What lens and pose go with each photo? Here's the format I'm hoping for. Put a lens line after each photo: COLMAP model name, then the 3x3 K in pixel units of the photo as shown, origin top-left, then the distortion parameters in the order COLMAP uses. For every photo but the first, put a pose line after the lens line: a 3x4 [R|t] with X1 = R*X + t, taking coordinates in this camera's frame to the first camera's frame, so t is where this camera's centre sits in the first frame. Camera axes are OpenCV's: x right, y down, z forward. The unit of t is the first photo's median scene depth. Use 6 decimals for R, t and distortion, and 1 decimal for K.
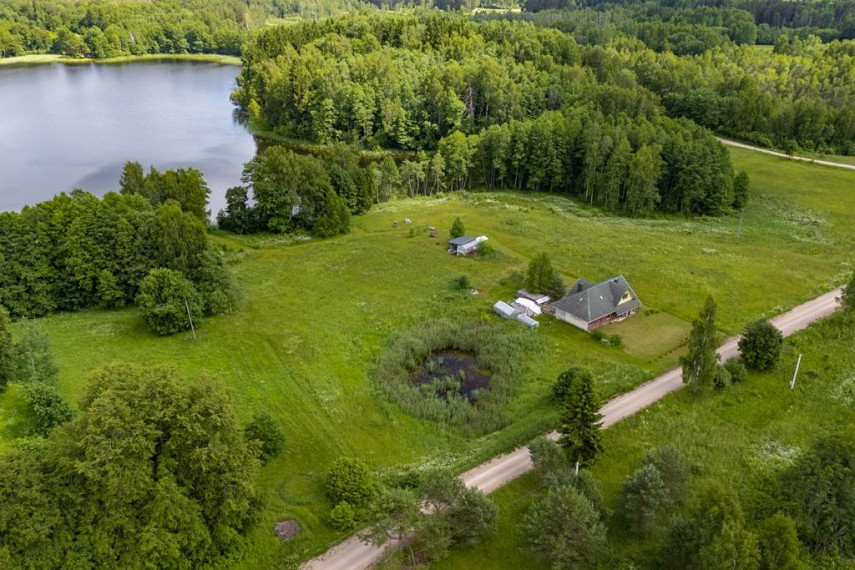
lens RADIAL K [[624.6, 0, 427.1], [0, 624.6, 301.5], [0, 0, 1]] dist [0.053648, -0.042480]
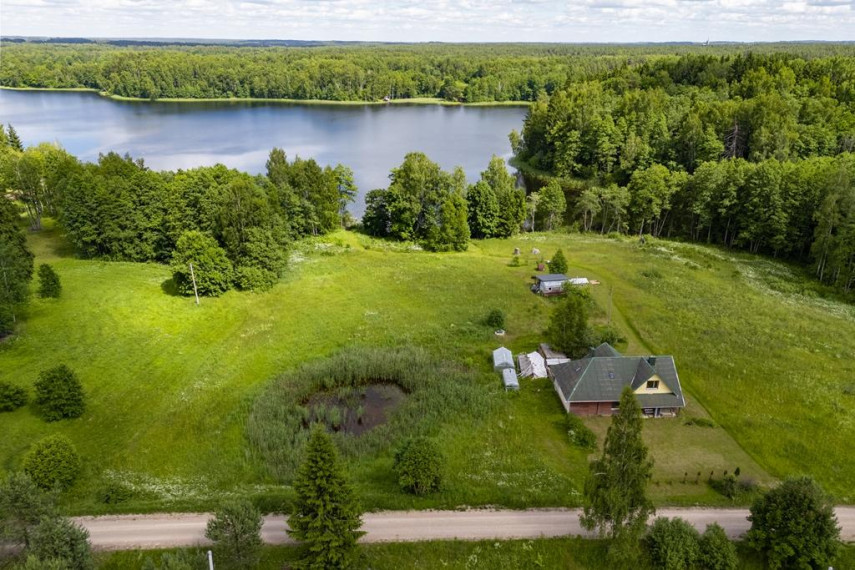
lens RADIAL K [[614.3, 0, 427.5], [0, 614.3, 285.0], [0, 0, 1]] dist [0.050092, -0.032521]
pose [[0.833238, 0.197980, -0.516254, 0.248823], [-0.250425, 0.967569, -0.033131, -0.016198], [0.492952, 0.156889, 0.855794, 0.181073]]
